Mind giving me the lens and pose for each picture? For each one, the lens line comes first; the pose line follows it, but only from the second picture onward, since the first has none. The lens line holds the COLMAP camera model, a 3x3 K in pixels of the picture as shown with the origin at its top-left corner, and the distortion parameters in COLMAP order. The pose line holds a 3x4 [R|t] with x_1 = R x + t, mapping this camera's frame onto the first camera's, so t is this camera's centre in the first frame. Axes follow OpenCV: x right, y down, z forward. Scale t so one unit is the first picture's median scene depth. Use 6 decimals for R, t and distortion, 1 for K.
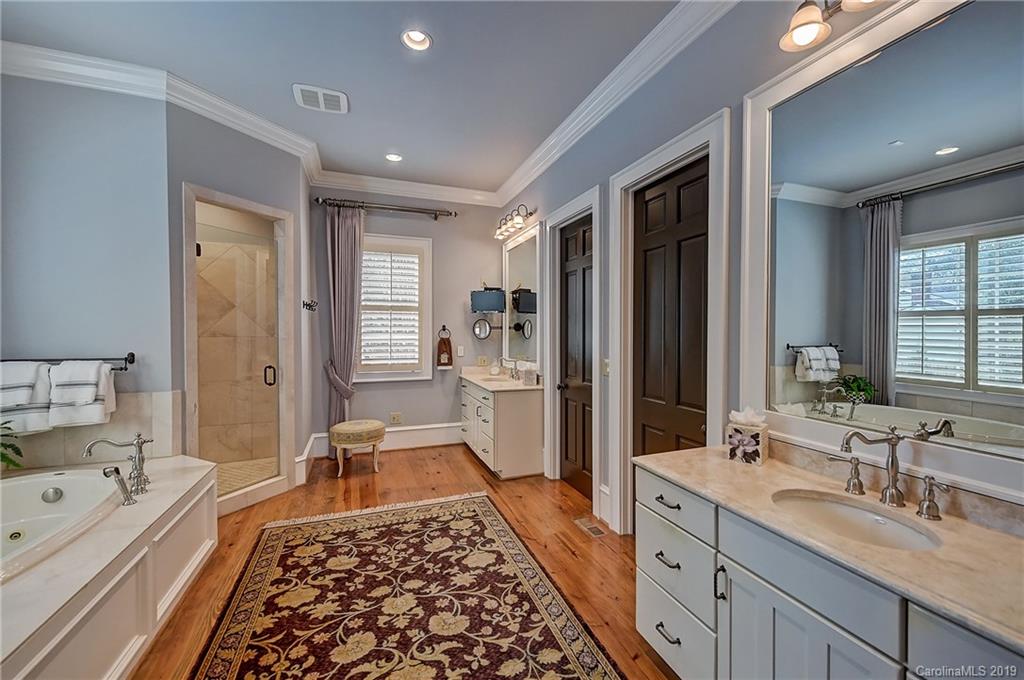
lens RADIAL K [[405.8, 0, 512.6], [0, 405.8, 337.2], [0, 0, 1]] dist [0.001939, 0.000026]
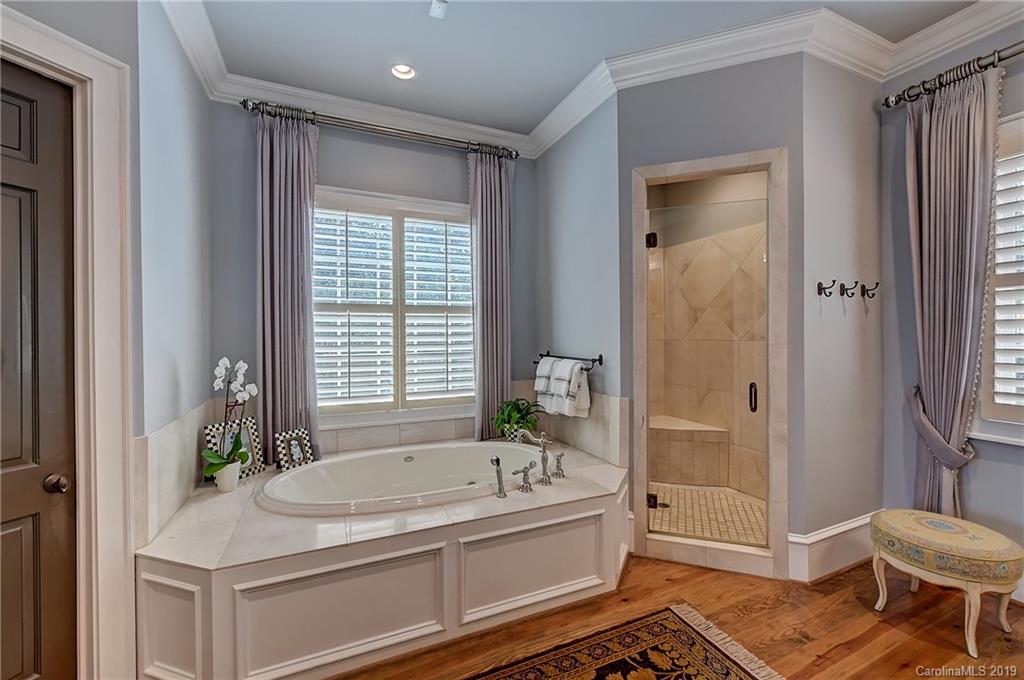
lens RADIAL K [[423.5, 0, 514.5], [0, 423.5, 336.6], [0, 0, 1]] dist [0.007707, -0.000540]
pose [[0.079659, -0.000135, -0.996822, 0.115137], [-0.010031, 0.999949, -0.000937, -0.004311], [0.996772, 0.010074, 0.079654, 0.666823]]
